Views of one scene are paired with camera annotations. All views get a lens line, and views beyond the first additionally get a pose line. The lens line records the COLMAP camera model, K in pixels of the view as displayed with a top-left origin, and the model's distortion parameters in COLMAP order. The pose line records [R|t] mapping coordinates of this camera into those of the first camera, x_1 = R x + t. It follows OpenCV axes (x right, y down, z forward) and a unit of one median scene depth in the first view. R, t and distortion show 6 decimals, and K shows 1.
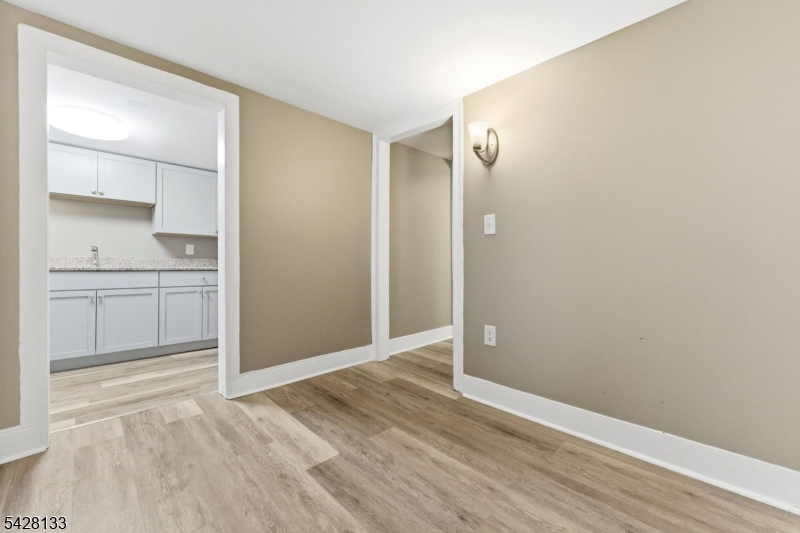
lens RADIAL K [[329.2, 0, 399.5], [0, 329.2, 261.7], [0, 0, 1]] dist [-0.002005, 0.000193]
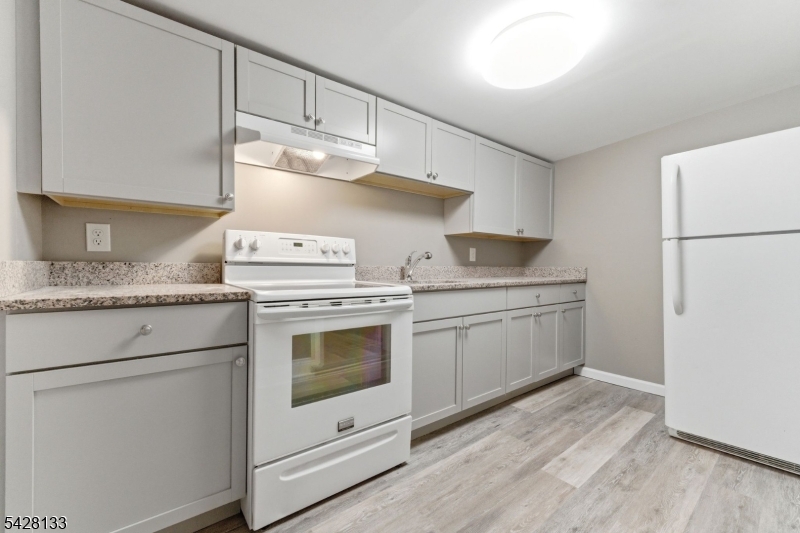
lens RADIAL K [[329.2, 0, 393.8], [0, 329.2, 270.5], [0, 0, 1]] dist [-0.002005, 0.000193]
pose [[0.992184, -0.002937, -0.124747, -0.943237], [0.005967, 0.999696, 0.023924, -0.025973], [0.124639, -0.024482, 0.991900, 0.299887]]
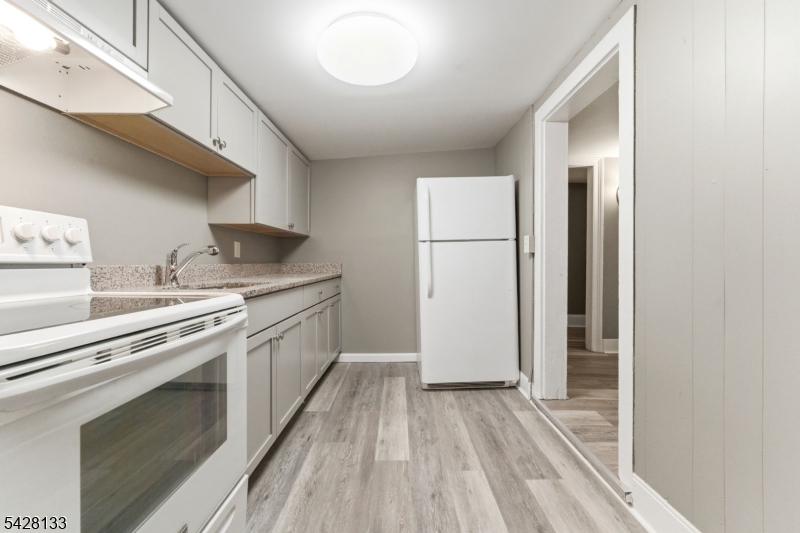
lens RADIAL K [[329.2, 0, 400.7], [0, 329.2, 265.3], [0, 0, 1]] dist [-0.002005, 0.000193]
pose [[0.707289, -0.022294, 0.706573, -1.124582], [0.004536, 0.999625, 0.027000, -0.029911], [-0.706910, -0.015892, 0.707125, 0.437463]]
